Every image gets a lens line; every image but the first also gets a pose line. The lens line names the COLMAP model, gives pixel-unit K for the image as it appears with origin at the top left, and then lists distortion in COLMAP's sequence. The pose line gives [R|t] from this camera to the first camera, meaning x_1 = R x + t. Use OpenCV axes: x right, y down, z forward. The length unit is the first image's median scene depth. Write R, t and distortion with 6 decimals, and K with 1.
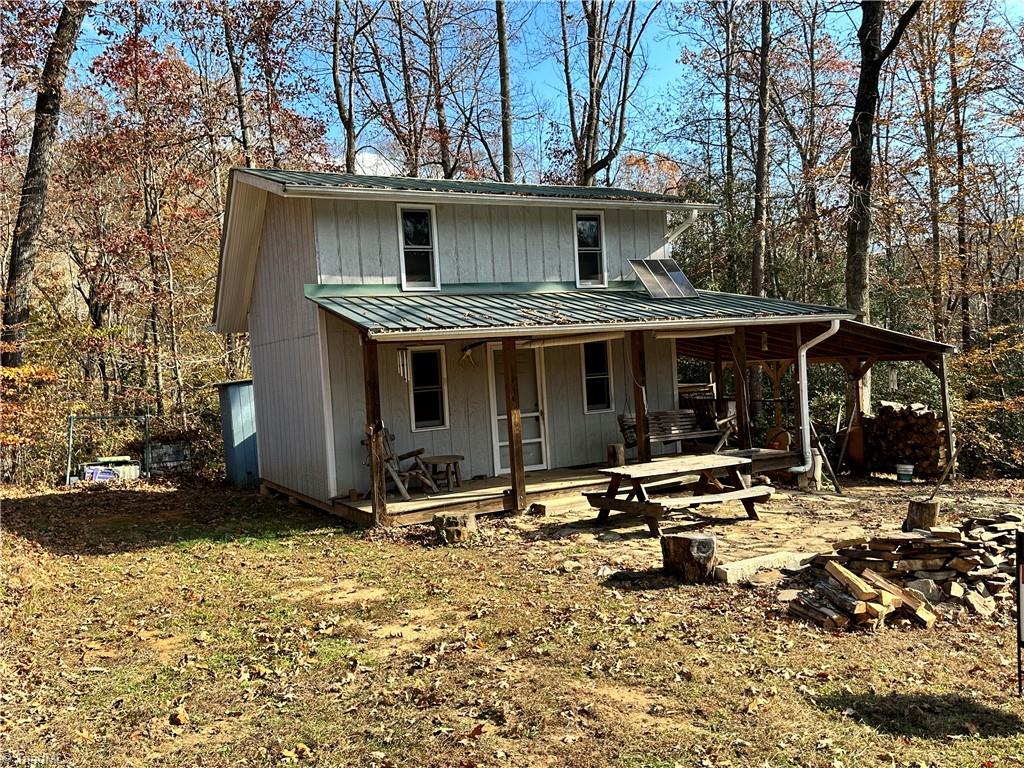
lens RADIAL K [[872.7, 0, 513.1], [0, 872.7, 383.7], [0, 0, 1]] dist [-0.004572, -0.000621]
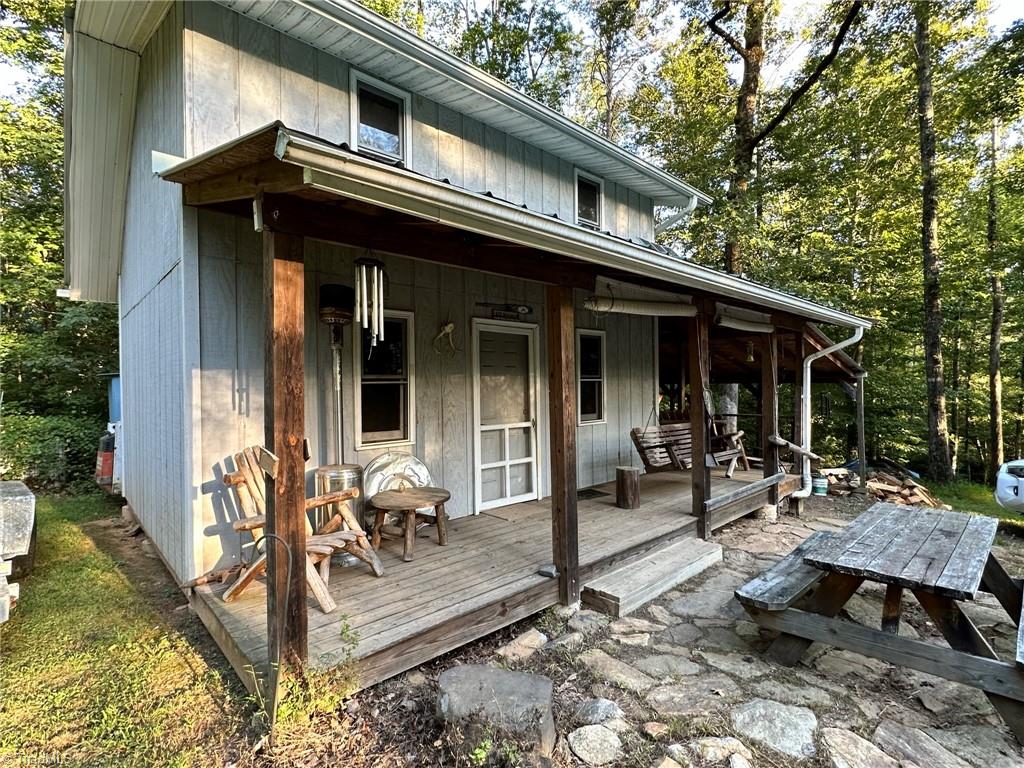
lens RADIAL K [[506.1, 0, 509.1], [0, 506.1, 385.1], [0, 0, 1]] dist [0.001387, 0.000042]
pose [[0.968695, 0.050477, 0.243068, -0.094605], [-0.043038, 0.998431, -0.035823, 0.018095], [-0.244495, 0.024240, 0.969348, 0.598799]]
